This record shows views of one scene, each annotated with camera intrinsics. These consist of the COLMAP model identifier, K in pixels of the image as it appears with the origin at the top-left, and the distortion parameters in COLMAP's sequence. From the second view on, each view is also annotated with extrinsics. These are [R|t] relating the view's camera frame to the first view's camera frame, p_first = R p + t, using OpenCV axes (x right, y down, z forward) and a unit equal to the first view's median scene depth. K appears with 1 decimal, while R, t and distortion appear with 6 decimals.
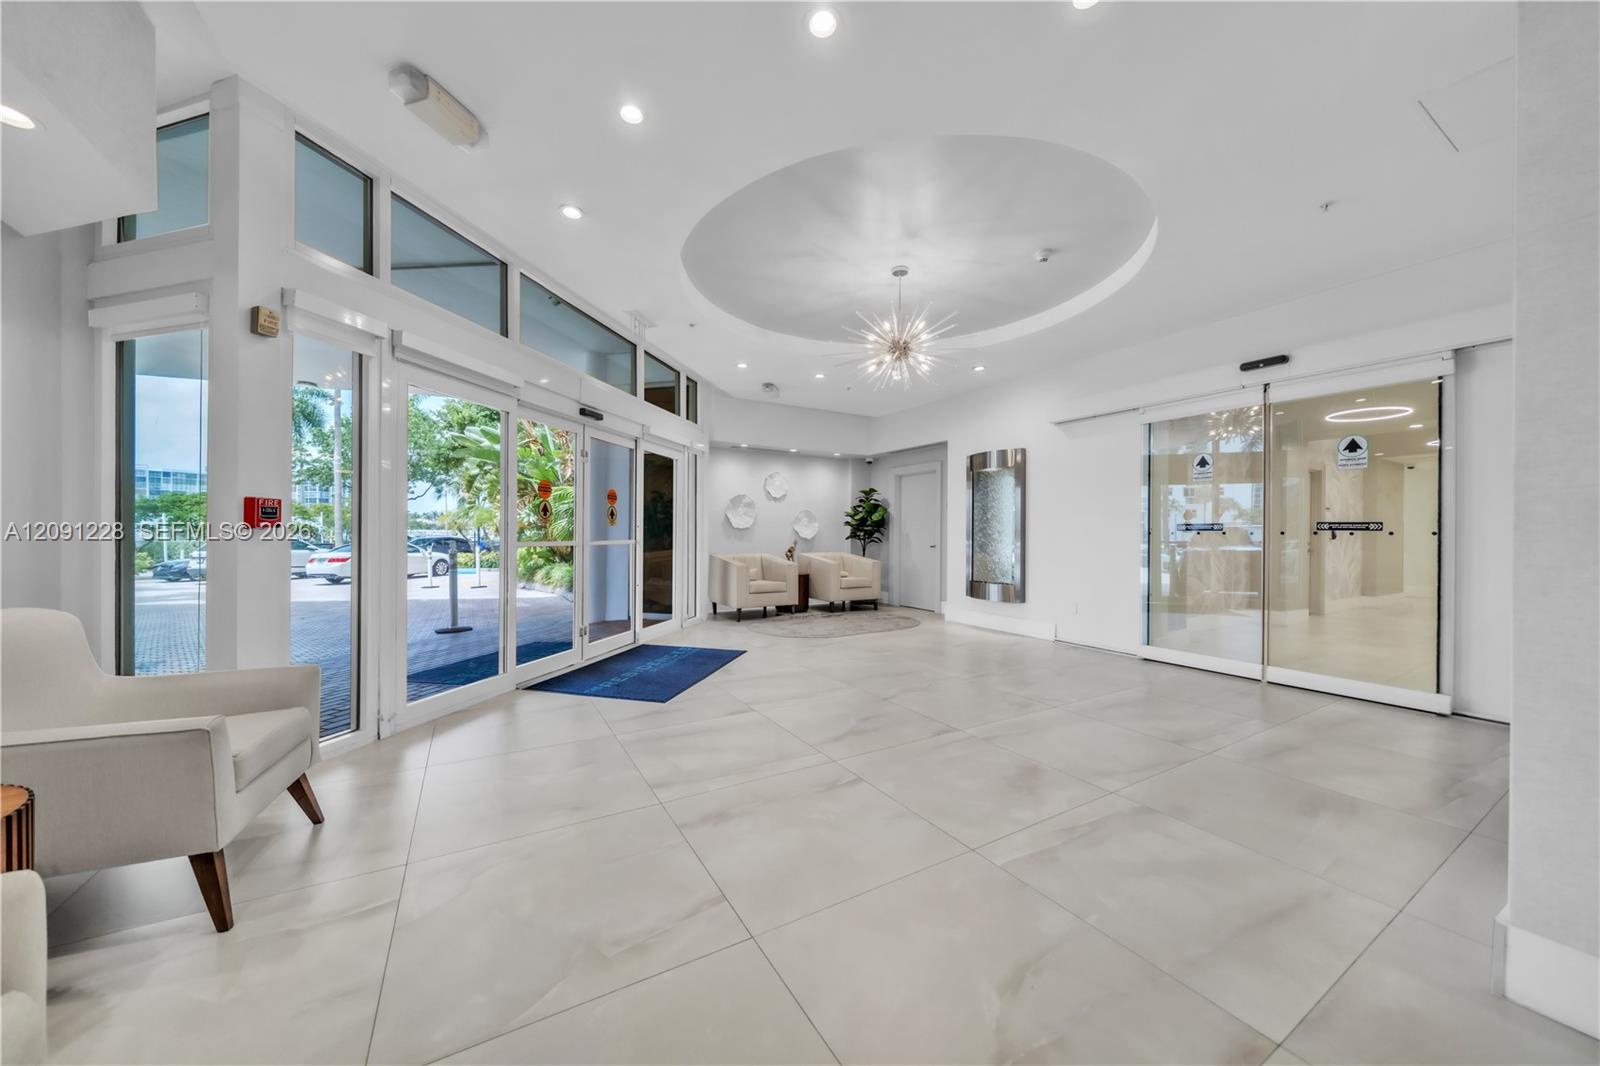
lens RADIAL K [[544.0, 0, 800.0], [0, 544.0, 533.0], [0, 0, 1]] dist [-0.000166, -0.000017]
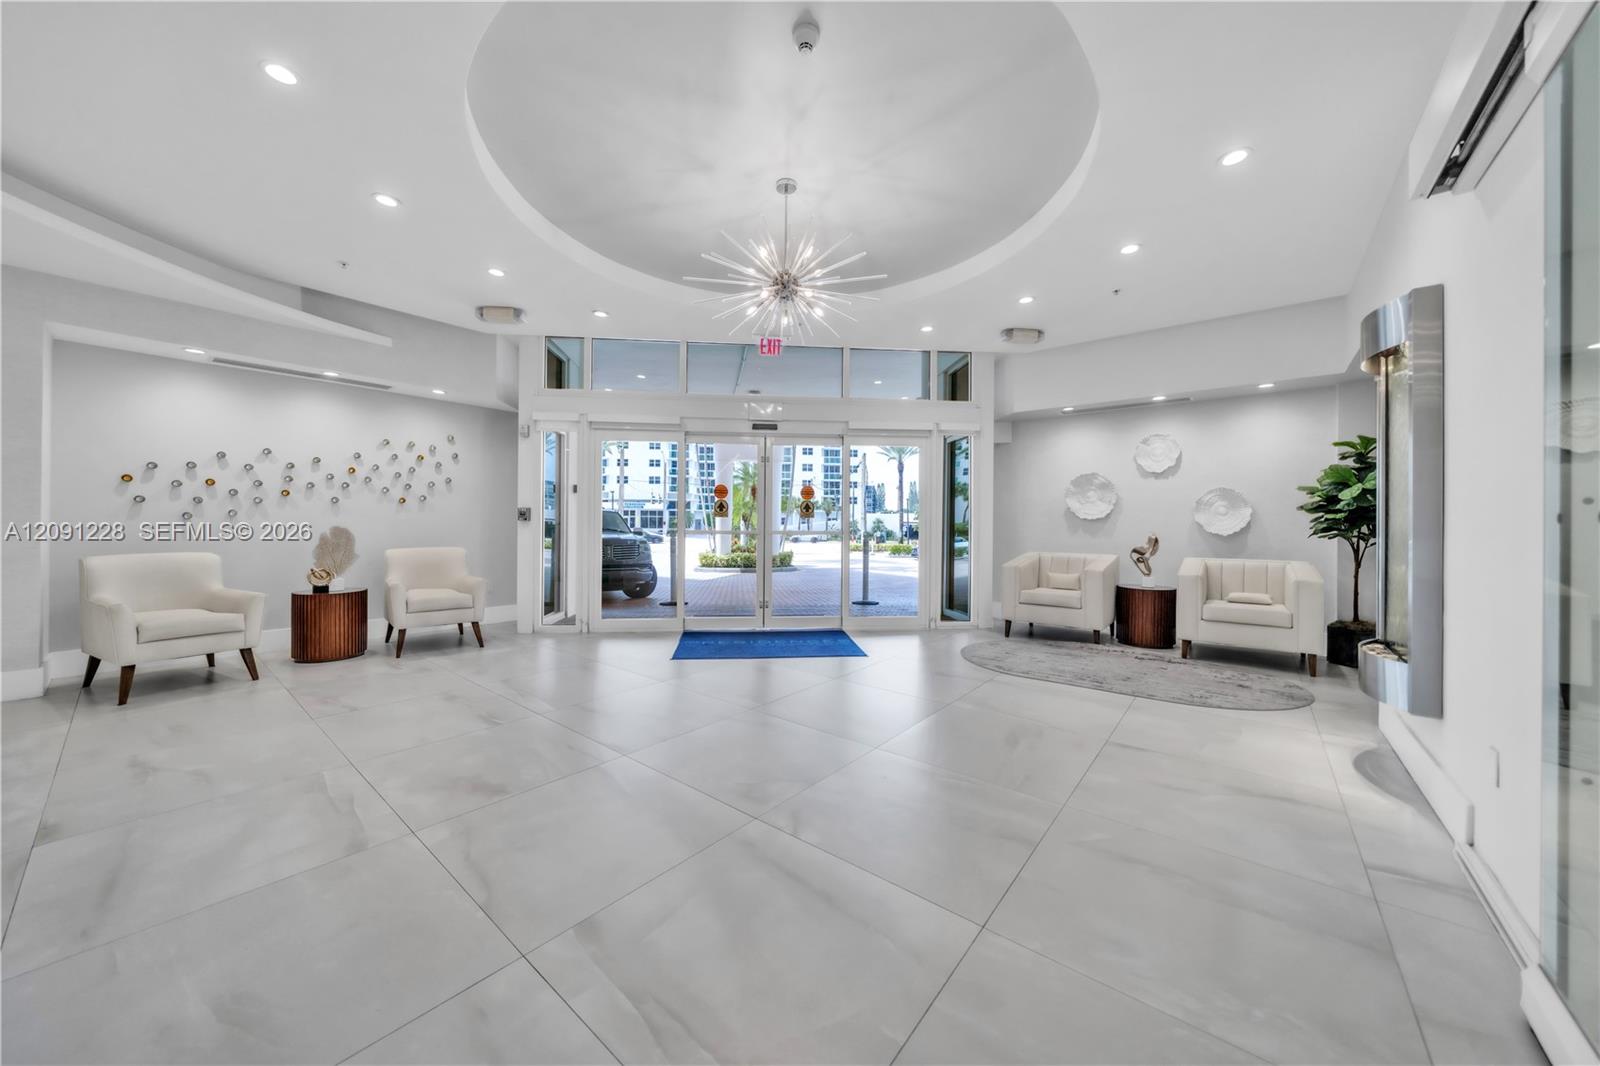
lens RADIAL K [[554.7, 0, 800.0], [0, 554.7, 533.0], [0, 0, 1]] dist [0.000307, 0.000041]
pose [[0.342667, 0.010284, -0.939401, 0.513120], [-0.000656, 0.999942, 0.010708, 0.002324], [0.939457, -0.003053, 0.342654, 0.412389]]
